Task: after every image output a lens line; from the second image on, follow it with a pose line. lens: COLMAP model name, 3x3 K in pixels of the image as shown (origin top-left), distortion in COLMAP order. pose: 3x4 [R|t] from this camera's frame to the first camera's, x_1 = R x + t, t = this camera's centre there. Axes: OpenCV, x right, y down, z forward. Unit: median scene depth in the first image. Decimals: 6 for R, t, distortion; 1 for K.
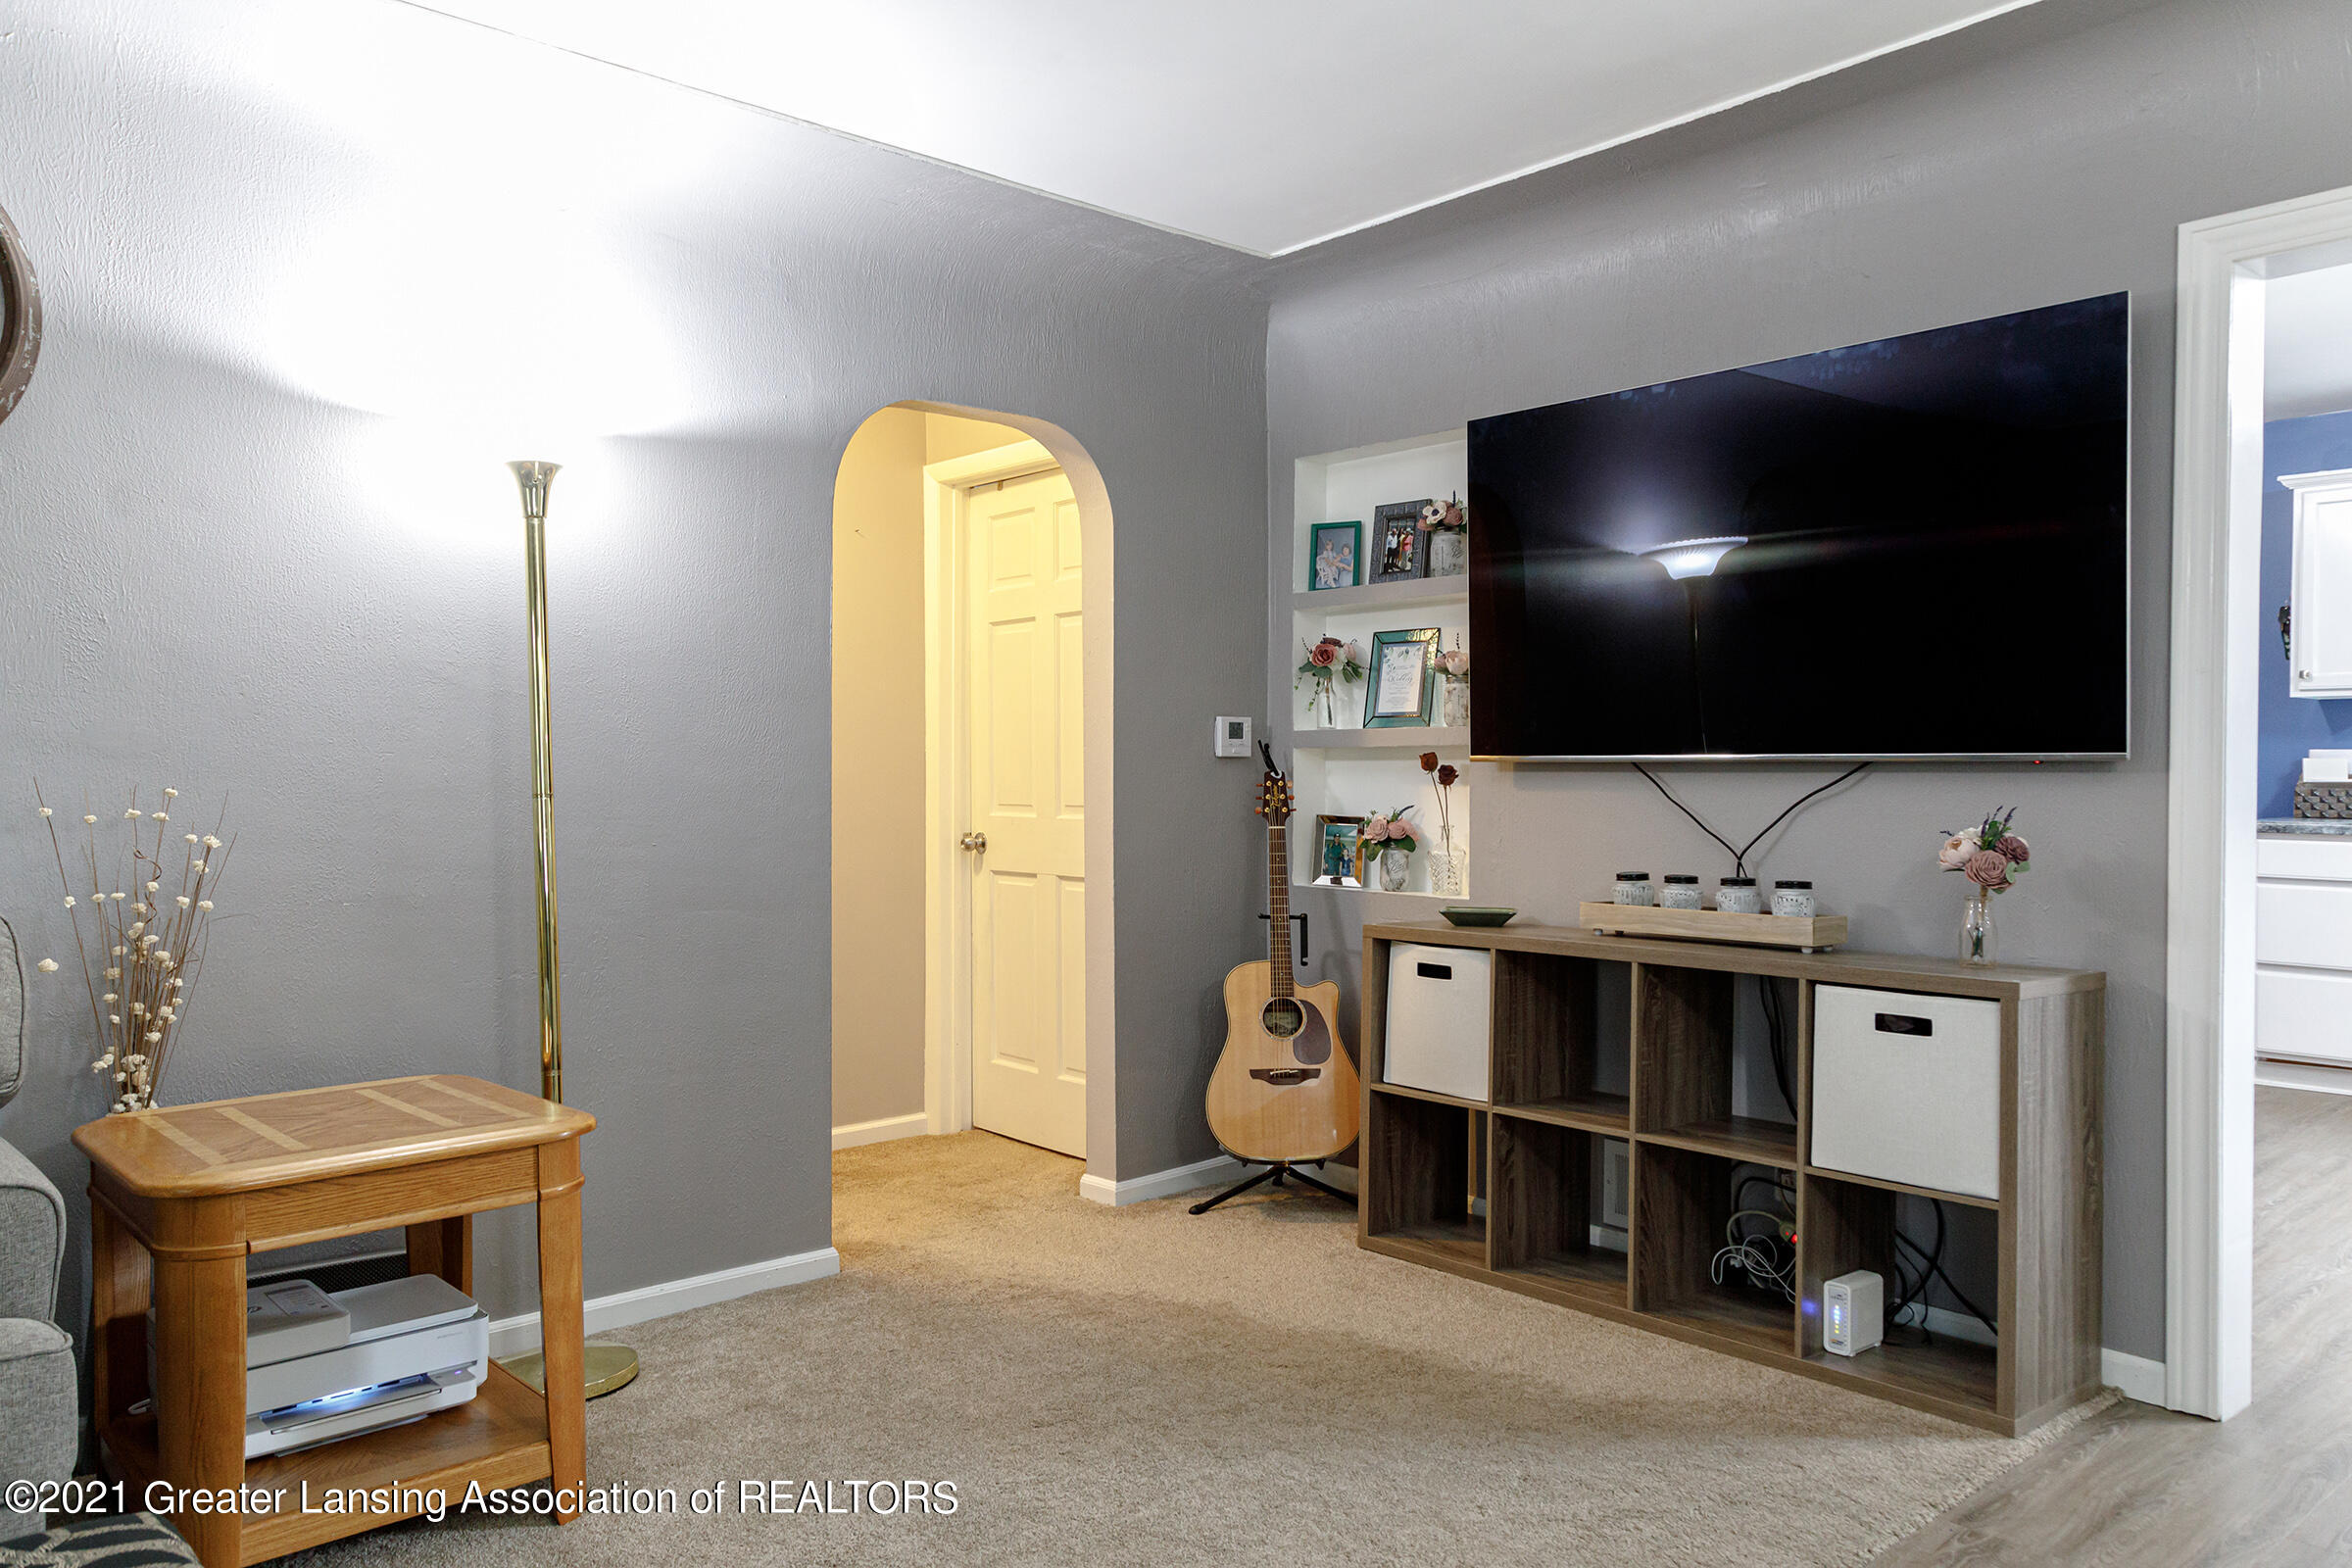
lens RADIAL K [[1549.8, 0, 1176.0], [0, 1549.8, 784.0], [0, 0, 1]] dist [0.005020, 0.000420]
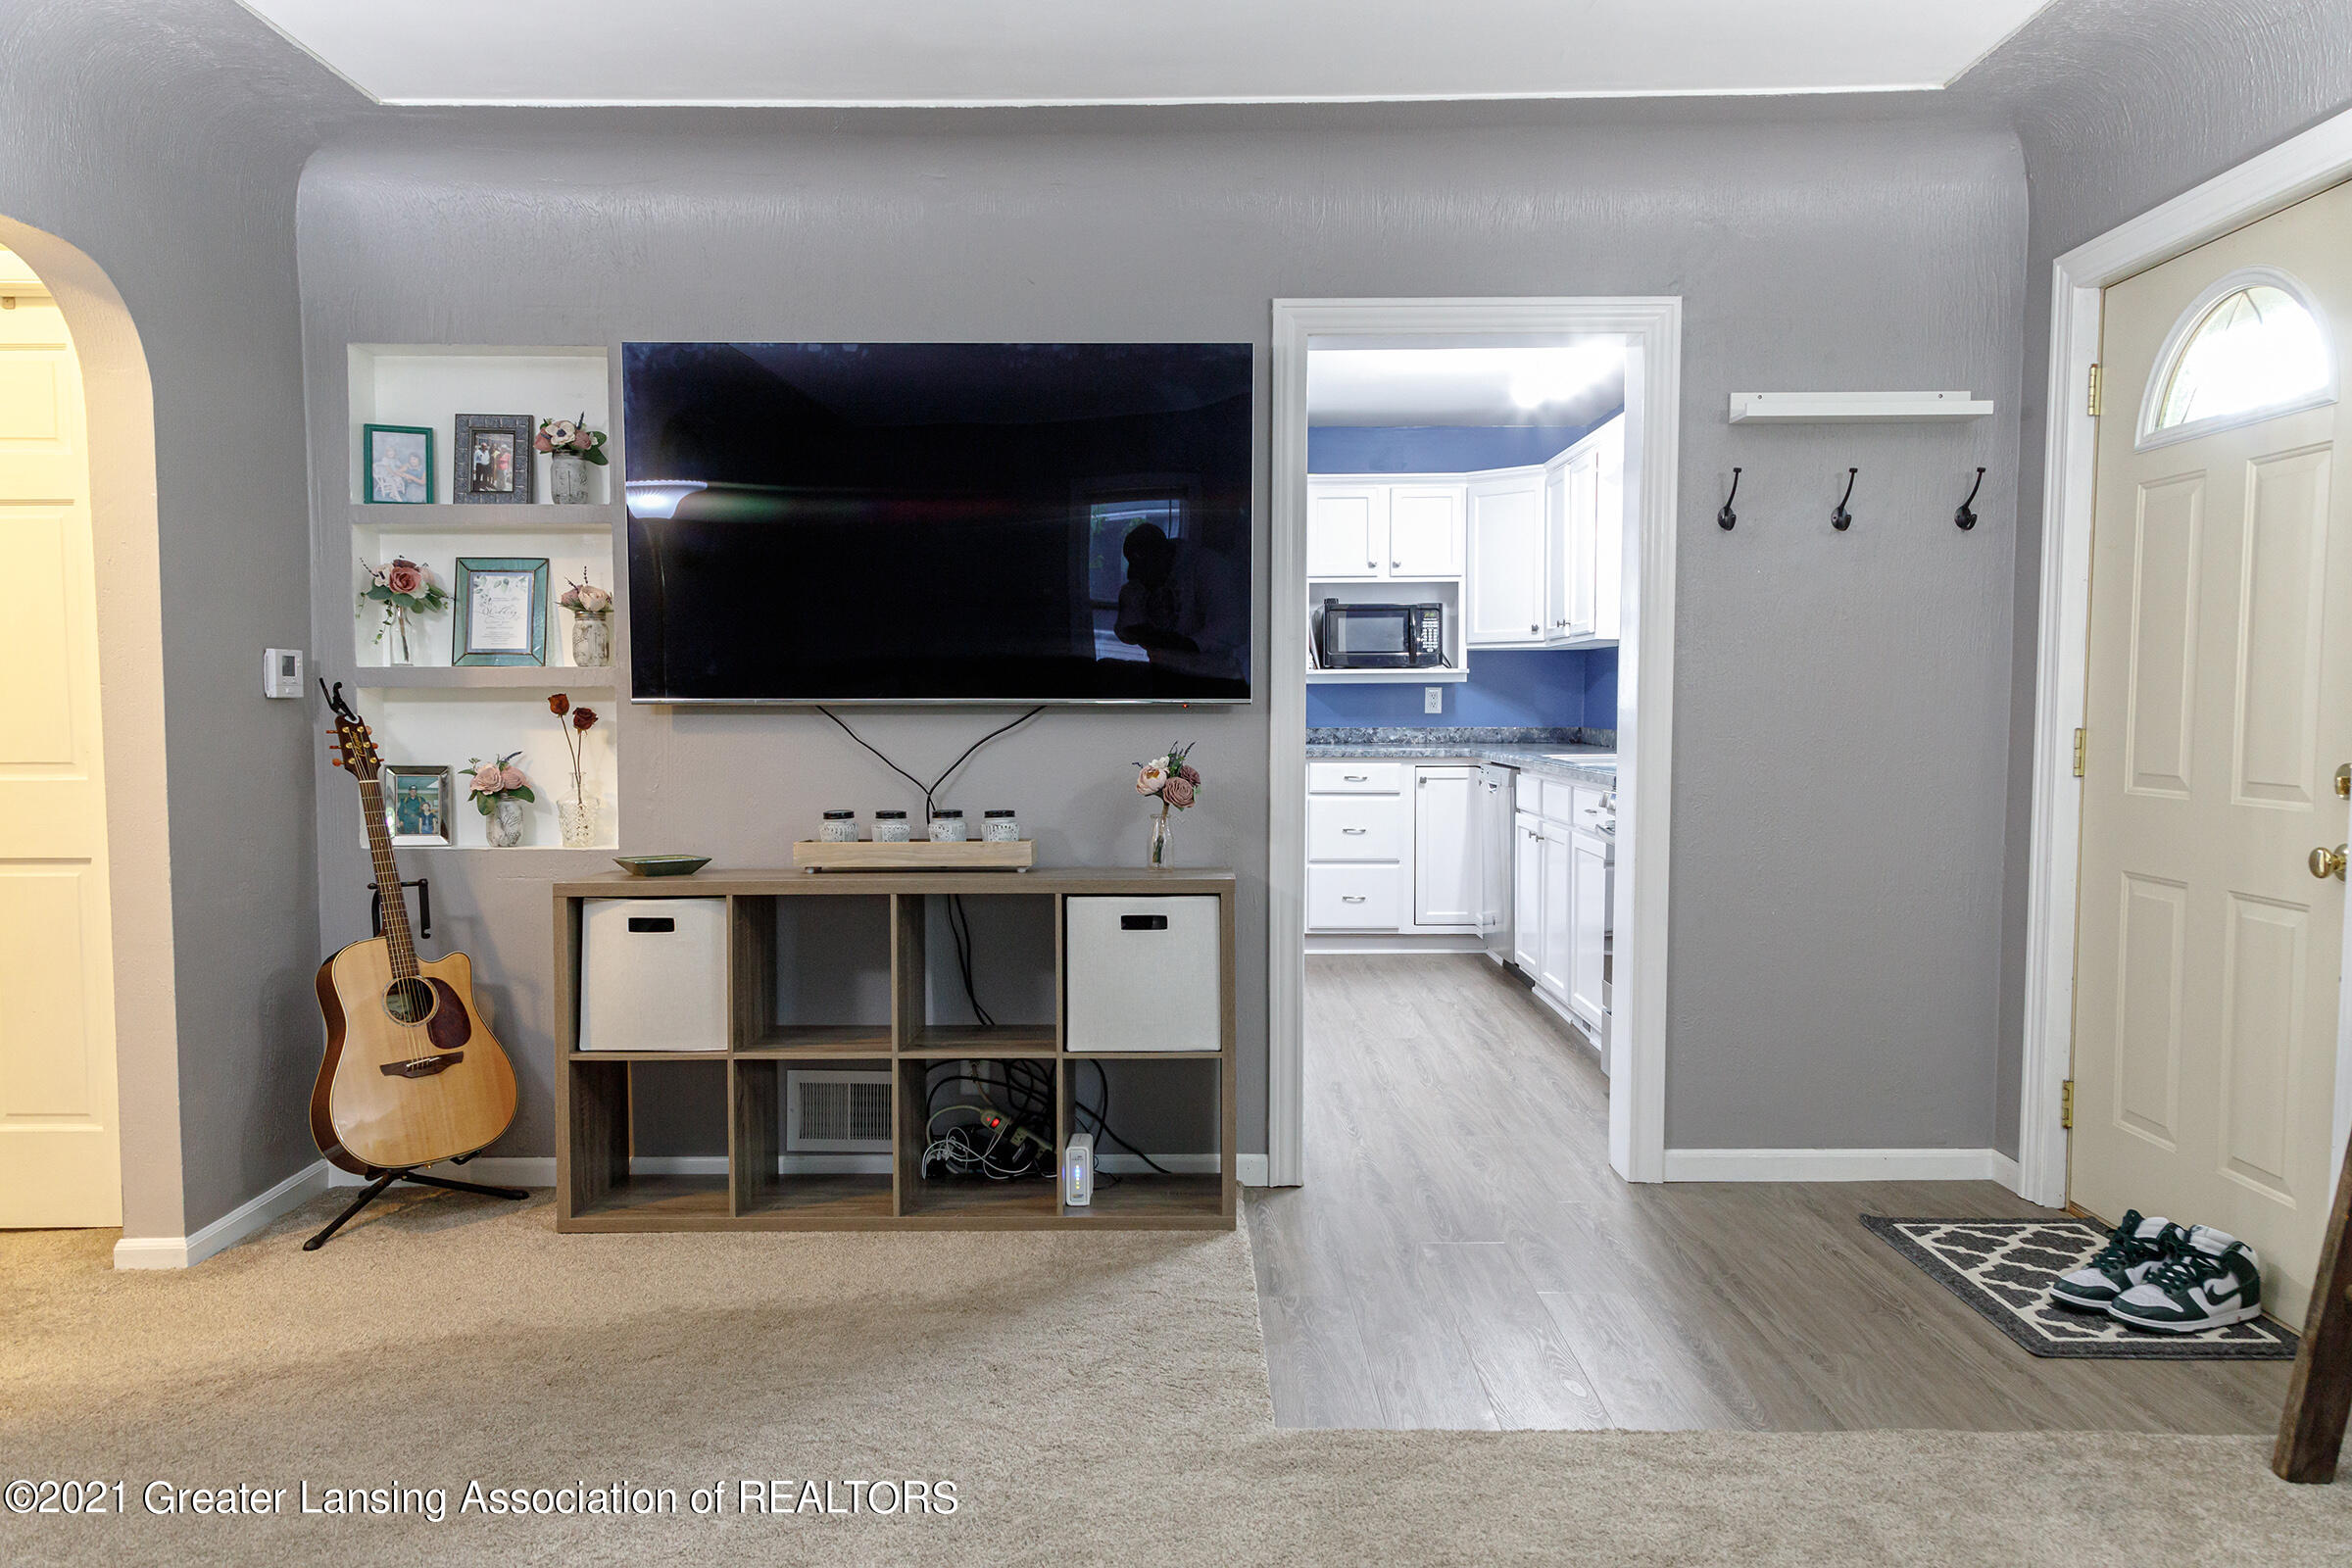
lens RADIAL K [[1549.8, 0, 1176.0], [0, 1549.8, 784.0], [0, 0, 1]] dist [0.005020, 0.000420]
pose [[0.691139, -0.037681, 0.721739, -0.262181], [0.008590, 0.998998, 0.043931, -0.004444], [-0.722671, -0.024163, 0.690770, 0.097488]]
